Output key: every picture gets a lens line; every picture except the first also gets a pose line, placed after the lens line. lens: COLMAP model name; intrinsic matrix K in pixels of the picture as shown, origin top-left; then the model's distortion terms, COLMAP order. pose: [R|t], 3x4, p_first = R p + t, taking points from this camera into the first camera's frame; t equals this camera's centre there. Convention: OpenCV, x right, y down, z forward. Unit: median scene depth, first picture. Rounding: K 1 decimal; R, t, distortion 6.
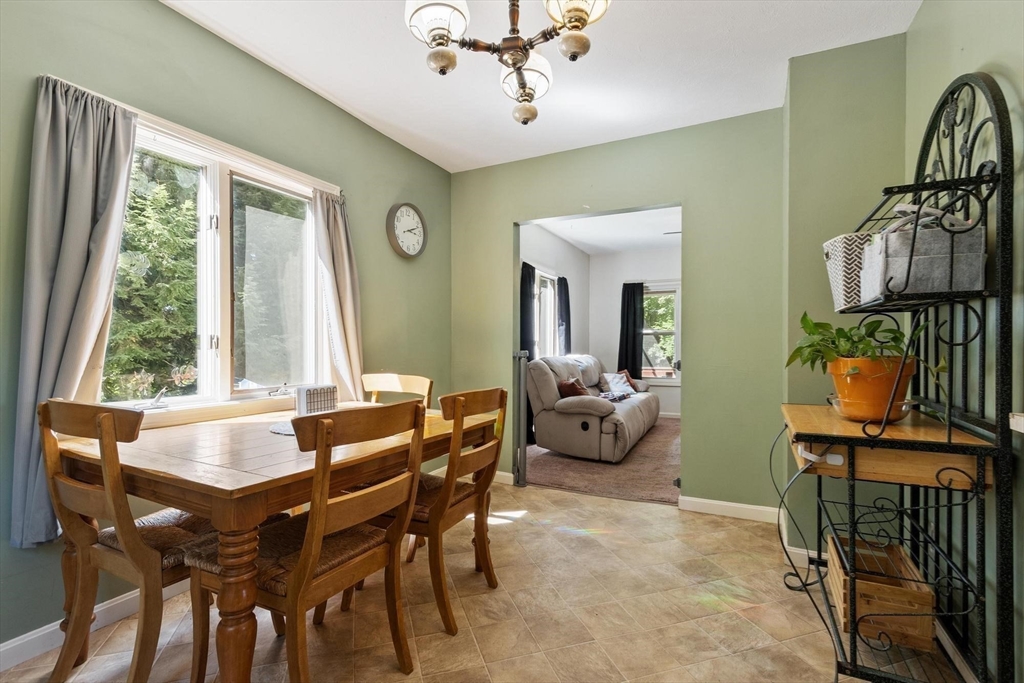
lens RADIAL K [[453.4, 0, 516.6], [0, 453.4, 344.8], [0, 0, 1]] dist [0.004232, 0.000055]
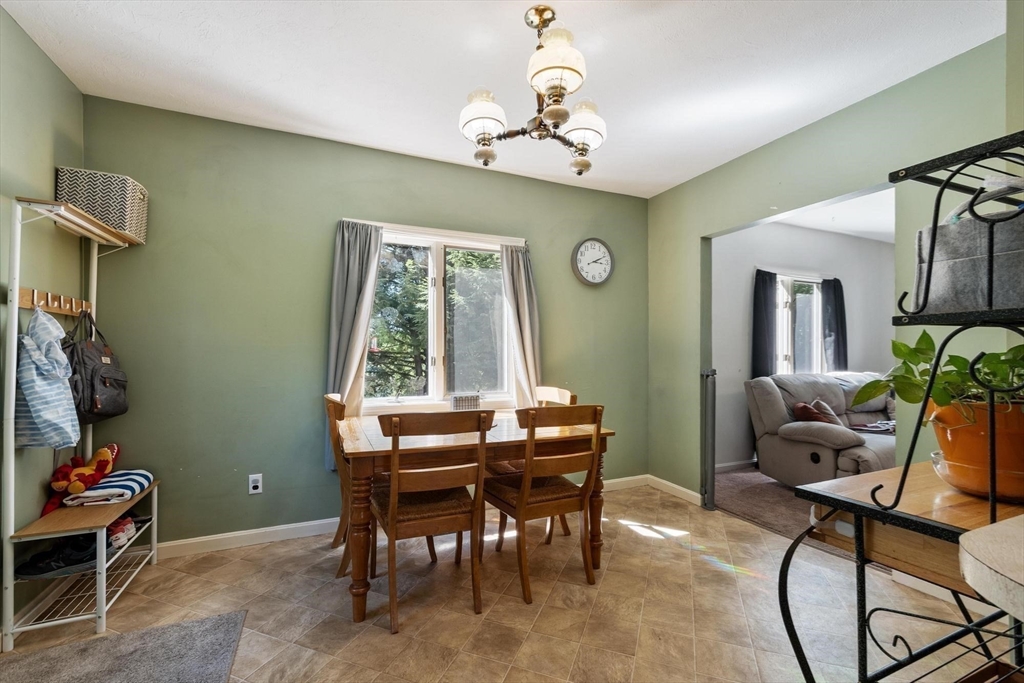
lens RADIAL K [[453.4, 0, 548.9], [0, 453.4, 348.6], [0, 0, 1]] dist [0.004232, 0.000055]
pose [[0.787830, -0.005282, -0.615870, 0.386858], [0.000435, 0.999968, -0.008019, -0.025023], [0.615893, 0.006049, 0.787807, 0.034954]]
